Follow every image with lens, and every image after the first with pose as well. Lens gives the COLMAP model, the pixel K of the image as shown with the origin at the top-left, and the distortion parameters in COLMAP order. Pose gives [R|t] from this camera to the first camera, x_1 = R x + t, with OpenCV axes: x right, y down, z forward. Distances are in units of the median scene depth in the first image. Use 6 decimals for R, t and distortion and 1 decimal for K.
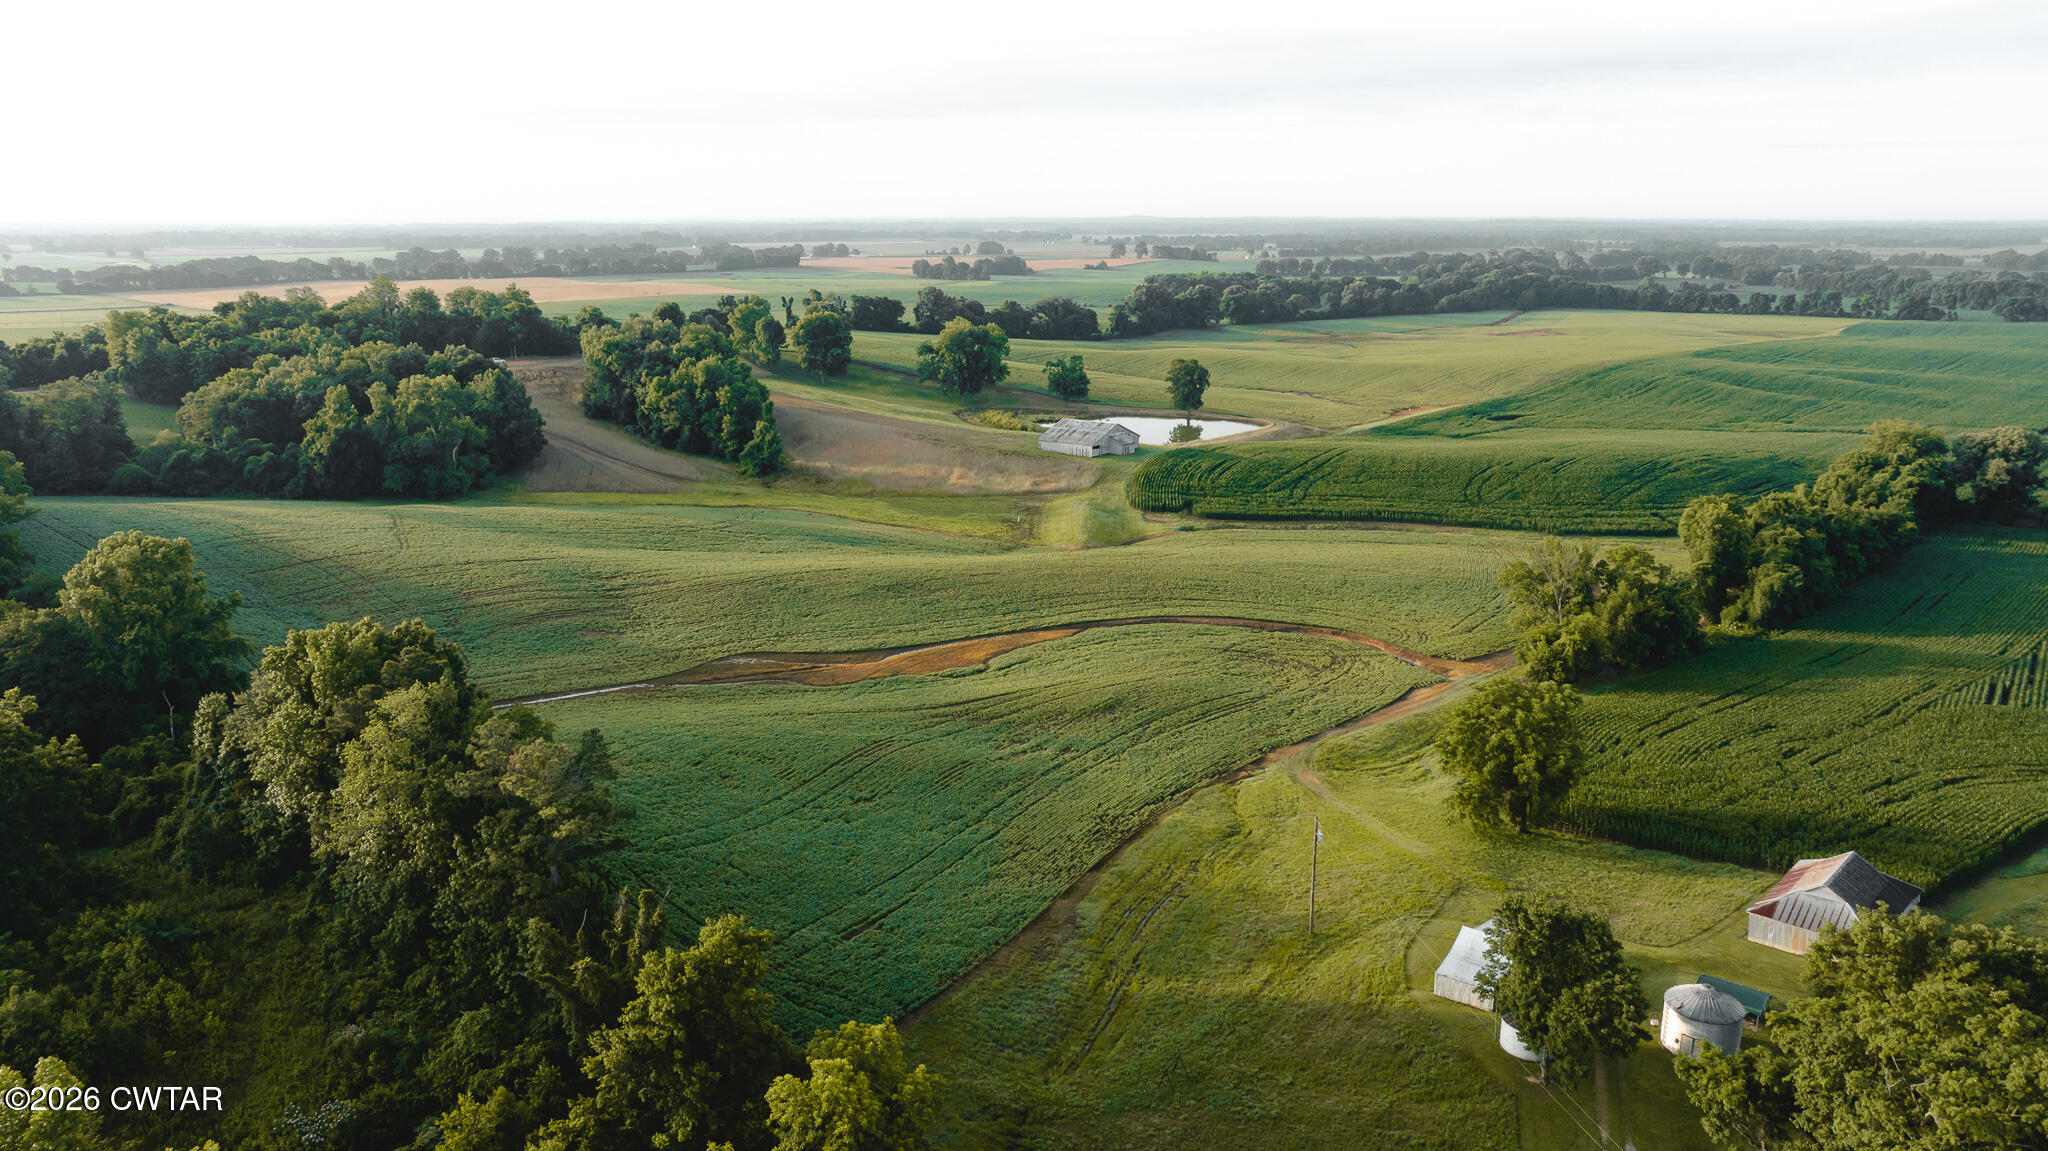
lens RADIAL K [[1454.1, 0, 998.7], [0, 1454.1, 573.4], [0, 0, 1]] dist [-0.077110, 0.069592]
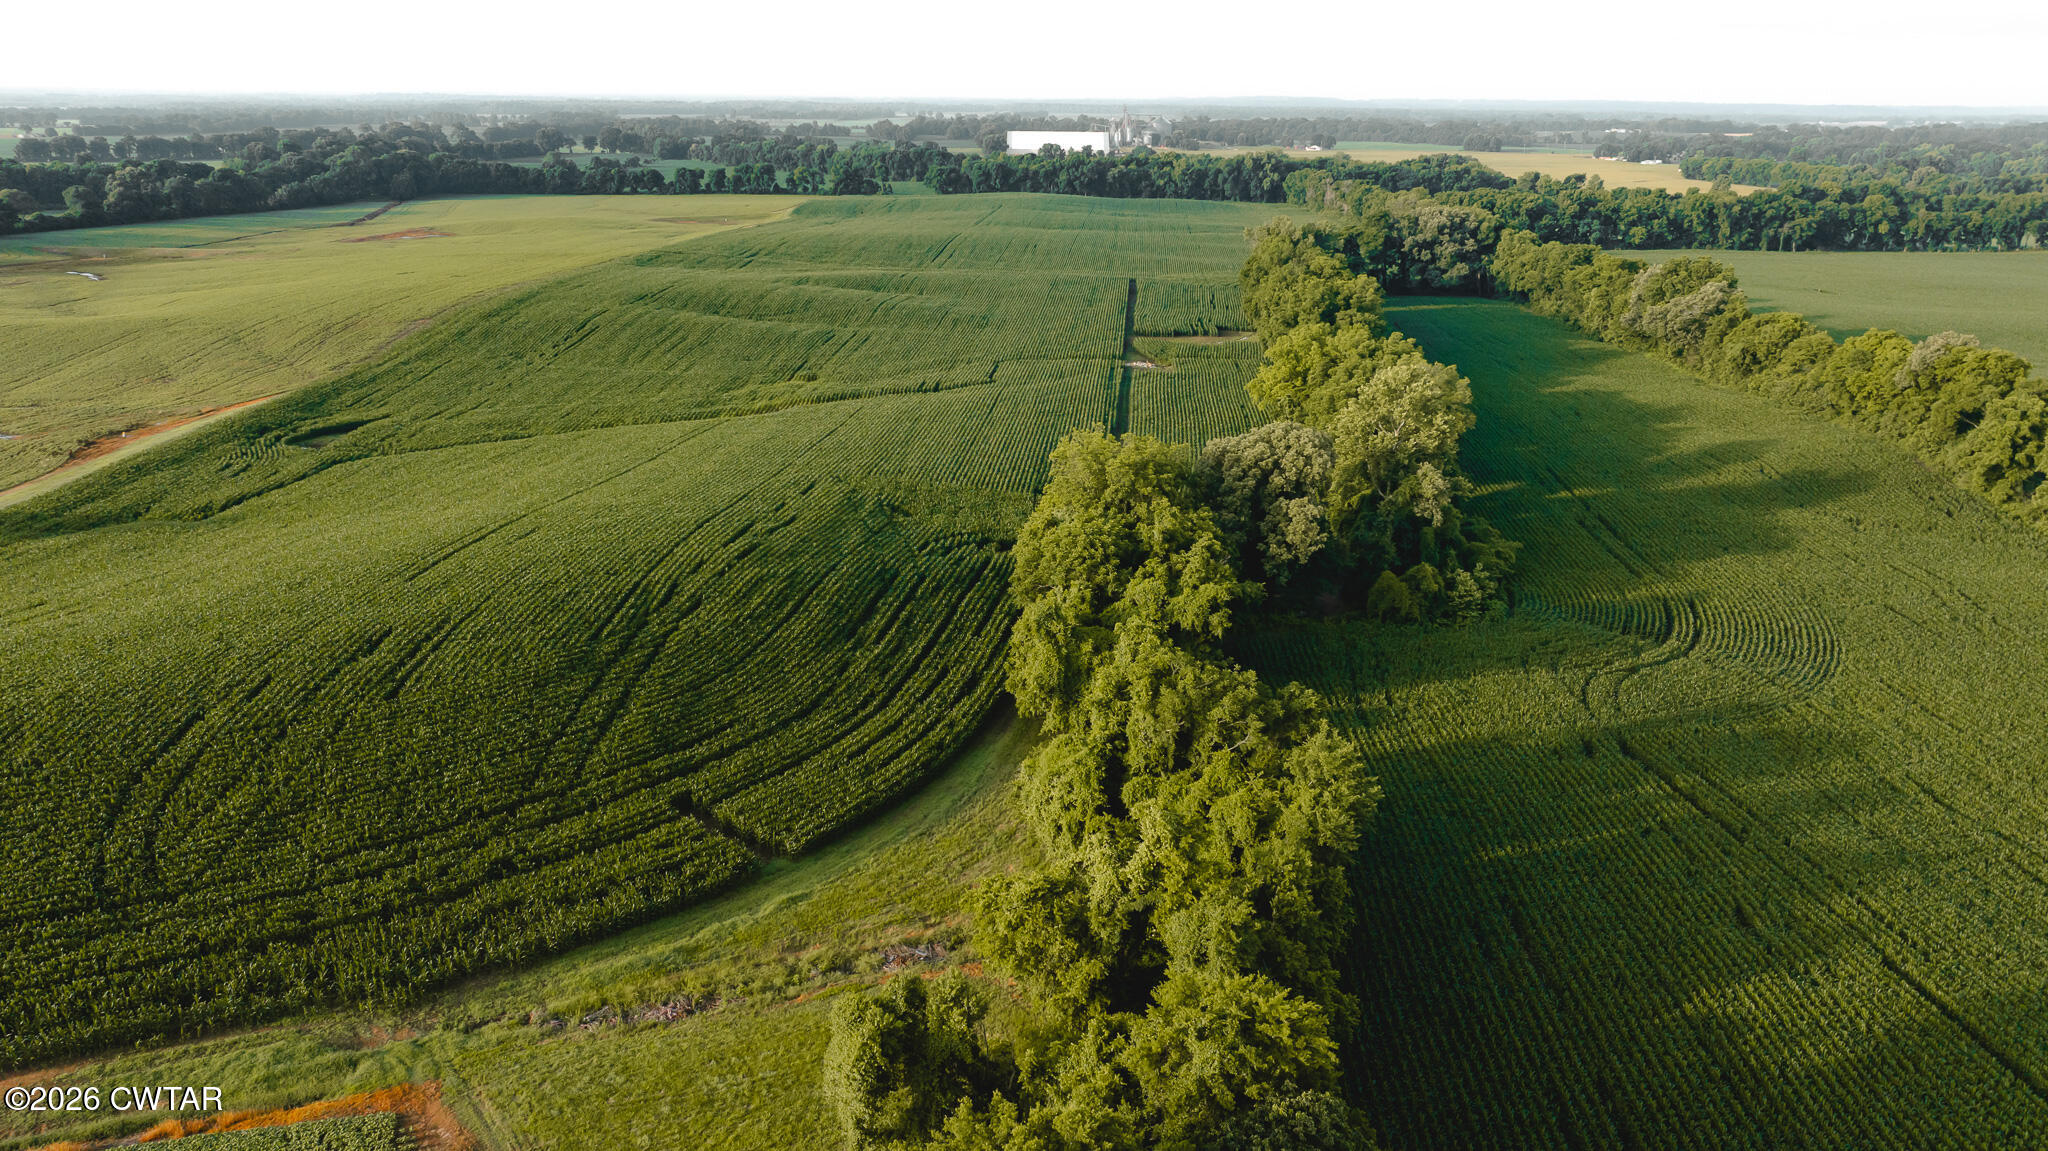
lens RADIAL K [[1514.4, 0, 1018.6], [0, 1514.4, 576.1], [0, 0, 1]] dist [-0.030449, 0.028566]
pose [[0.760290, -0.185415, 0.622559, 0.108624], [0.142846, 0.982660, 0.118214, -0.047587], [-0.633682, -0.000947, 0.773593, 0.240079]]
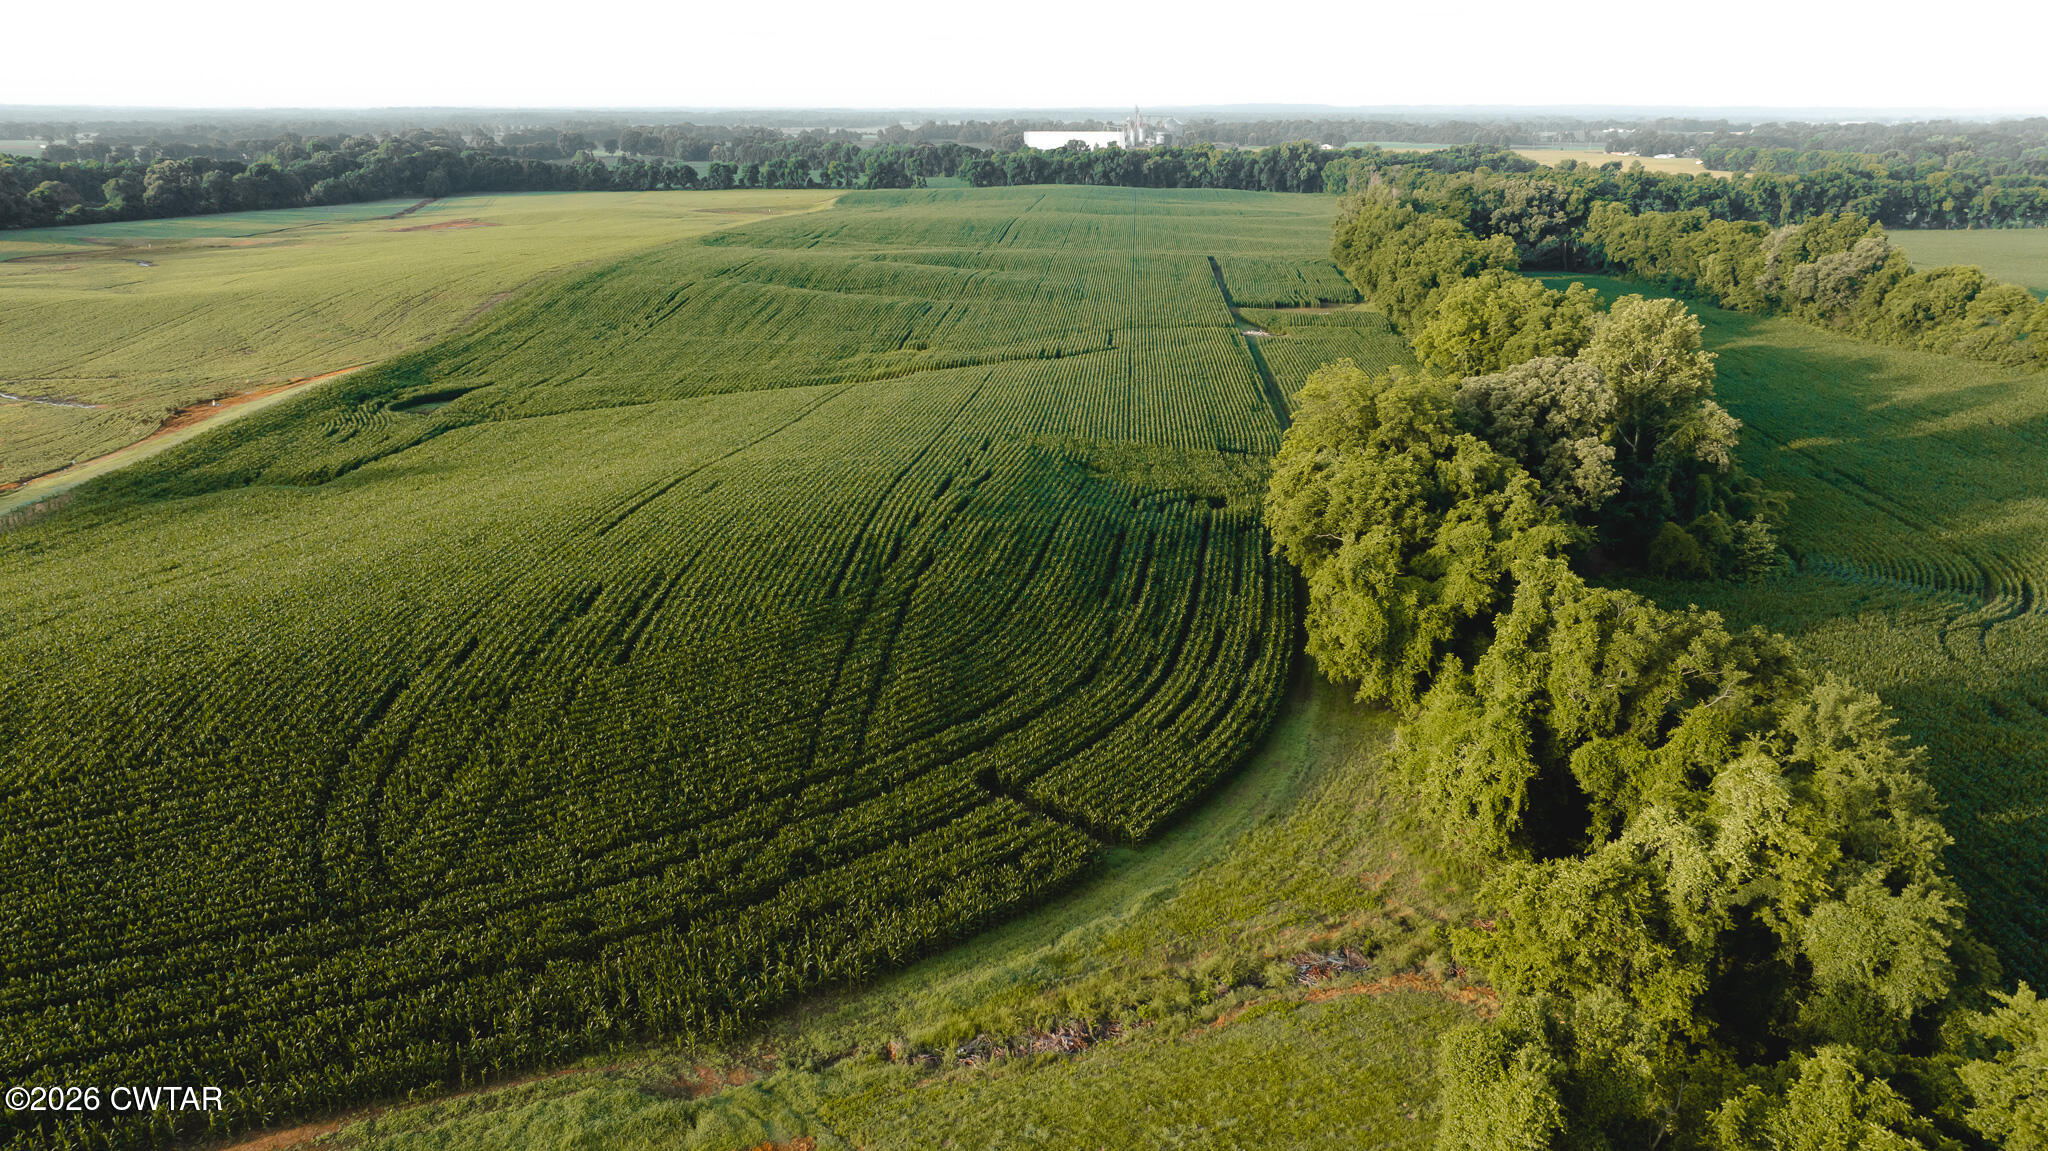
lens RADIAL K [[1481.9, 0, 1019.2], [0, 1481.9, 573.9], [0, 0, 1]] dist [-0.018692, 0.003947]
pose [[0.757454, -0.191230, 0.624255, 0.101712], [0.152015, 0.981521, 0.116222, -0.043550], [-0.634945, 0.006863, 0.772527, 0.278139]]
